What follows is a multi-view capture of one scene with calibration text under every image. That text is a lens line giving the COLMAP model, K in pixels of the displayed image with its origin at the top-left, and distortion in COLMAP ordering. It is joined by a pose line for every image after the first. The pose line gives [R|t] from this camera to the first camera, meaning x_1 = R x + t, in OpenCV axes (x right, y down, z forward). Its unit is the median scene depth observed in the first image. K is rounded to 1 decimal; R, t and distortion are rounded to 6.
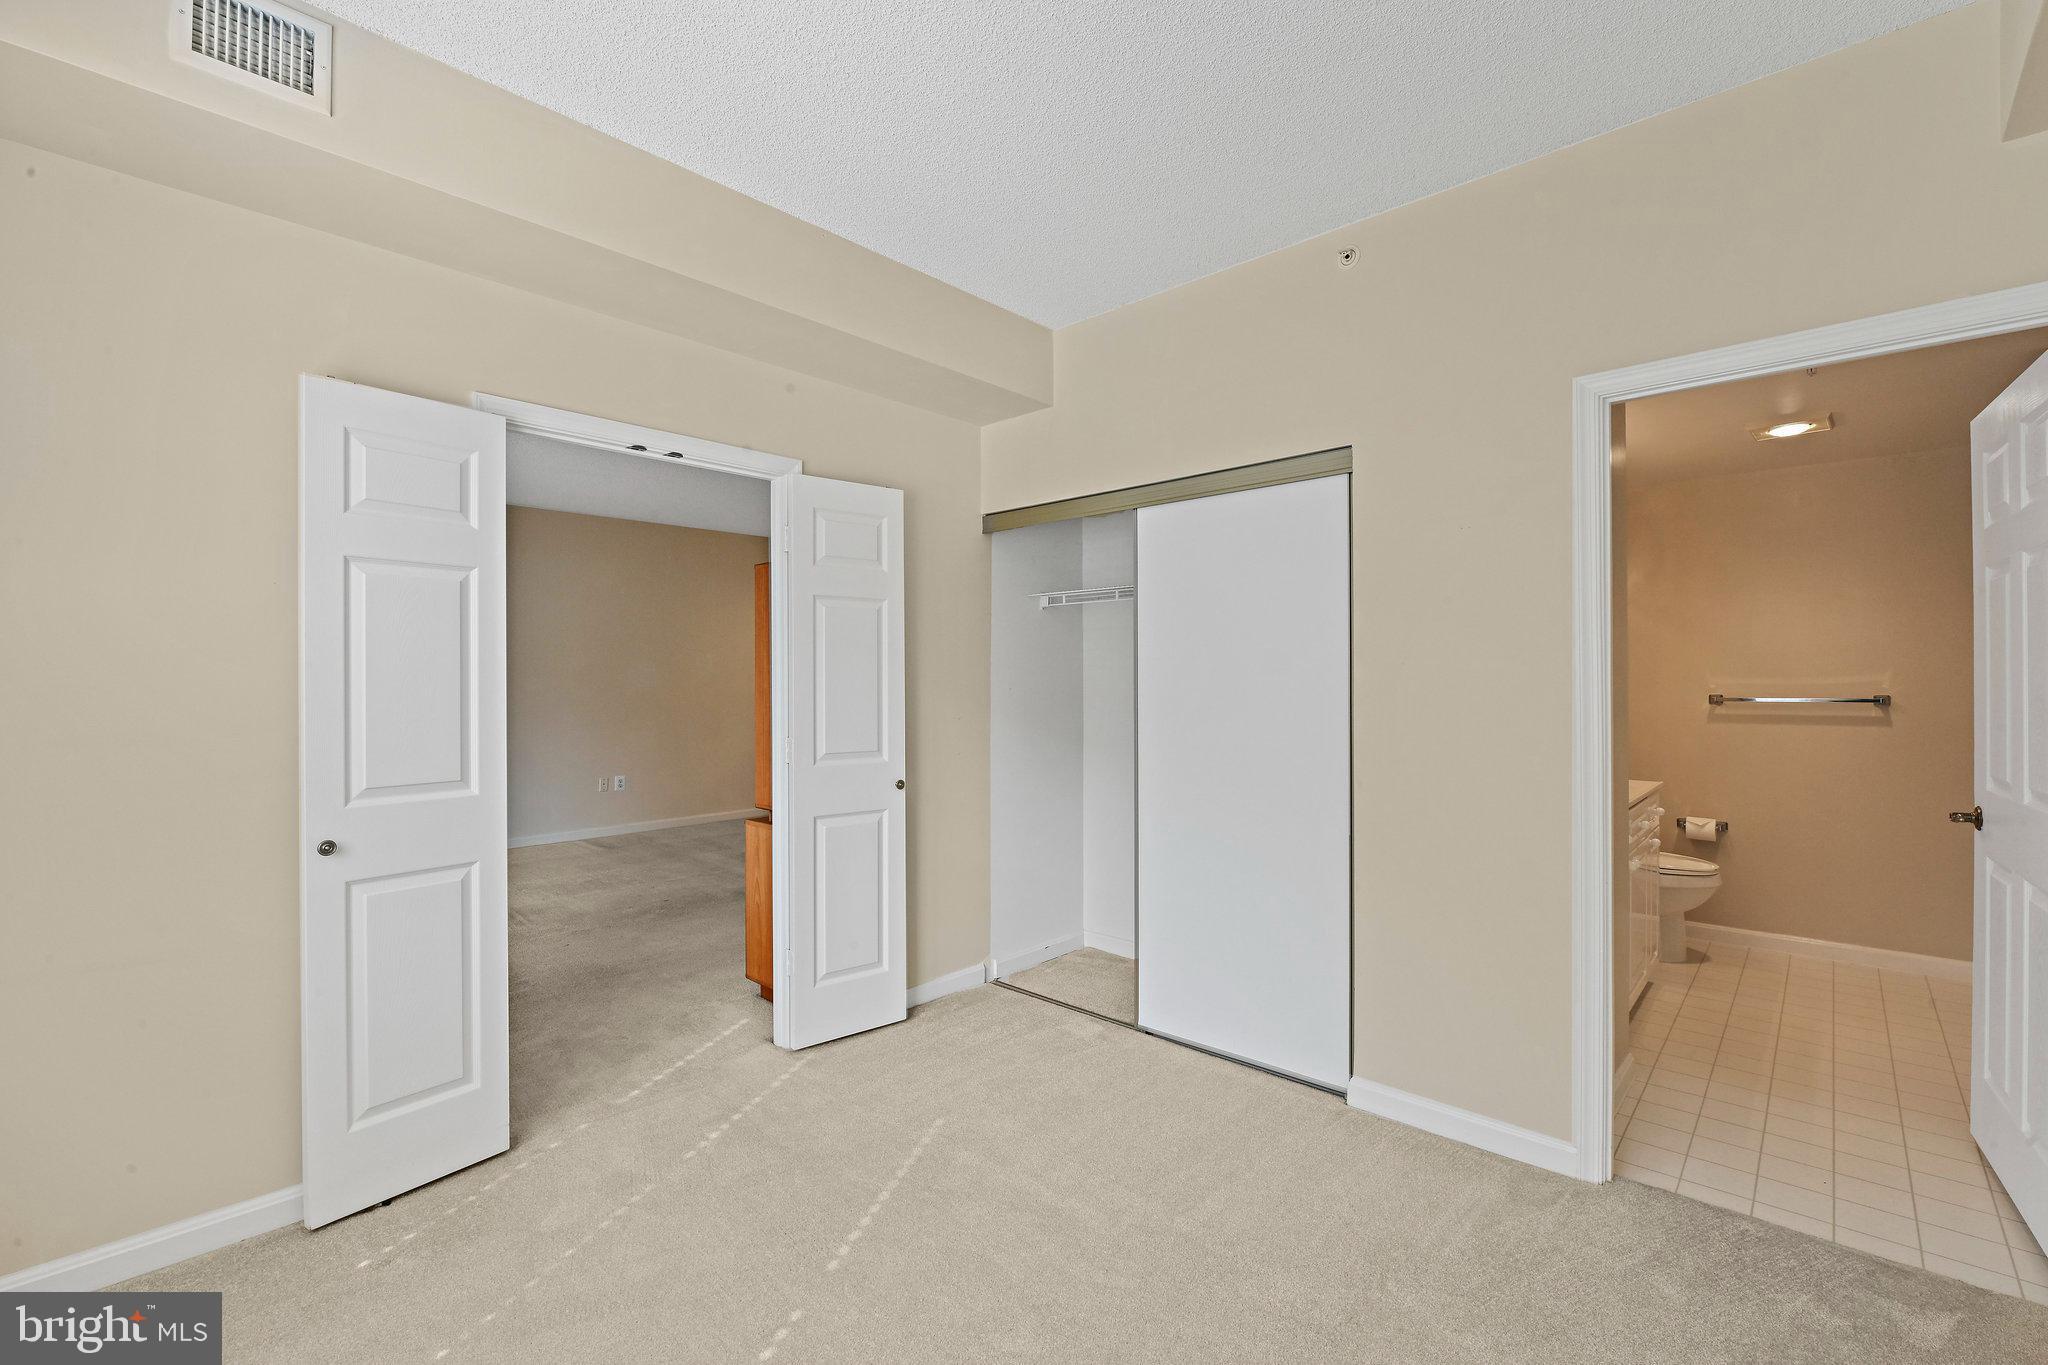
lens RADIAL K [[887.6, 0, 1020.8], [0, 887.6, 689.4], [0, 0, 1]] dist [-0.008412, -0.000443]
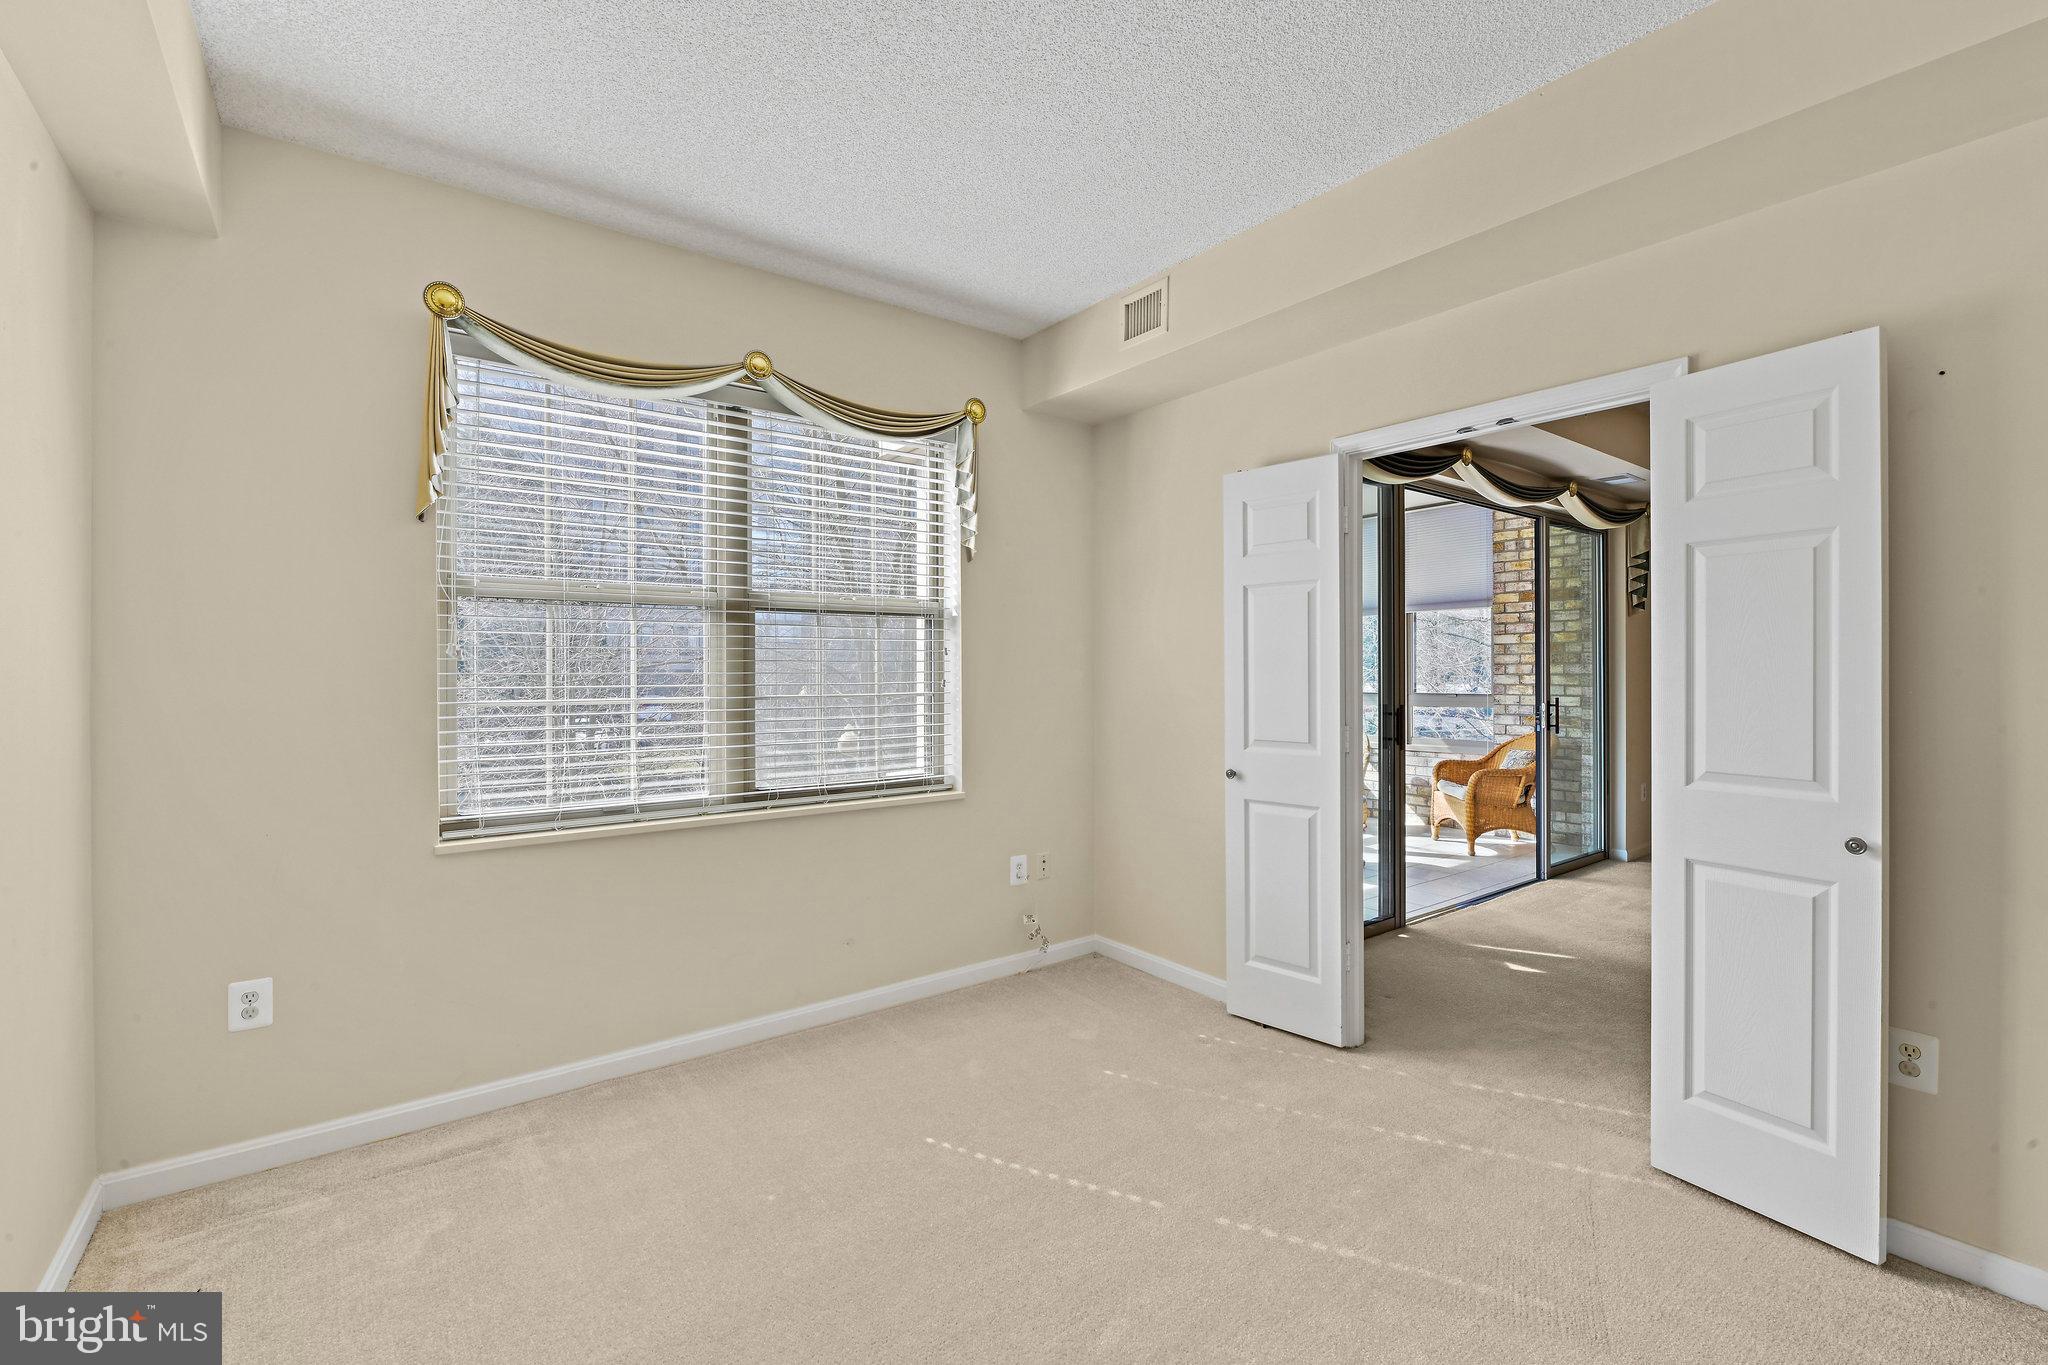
lens RADIAL K [[891.8, 0, 1017.9], [0, 891.8, 672.7], [0, 0, 1]] dist [0.000951, 0.000183]
pose [[-0.177106, 0.008455, -0.984156, 0.588060], [-0.002907, 0.999954, 0.009114, -0.009253], [0.984188, 0.004475, -0.177073, 0.634895]]
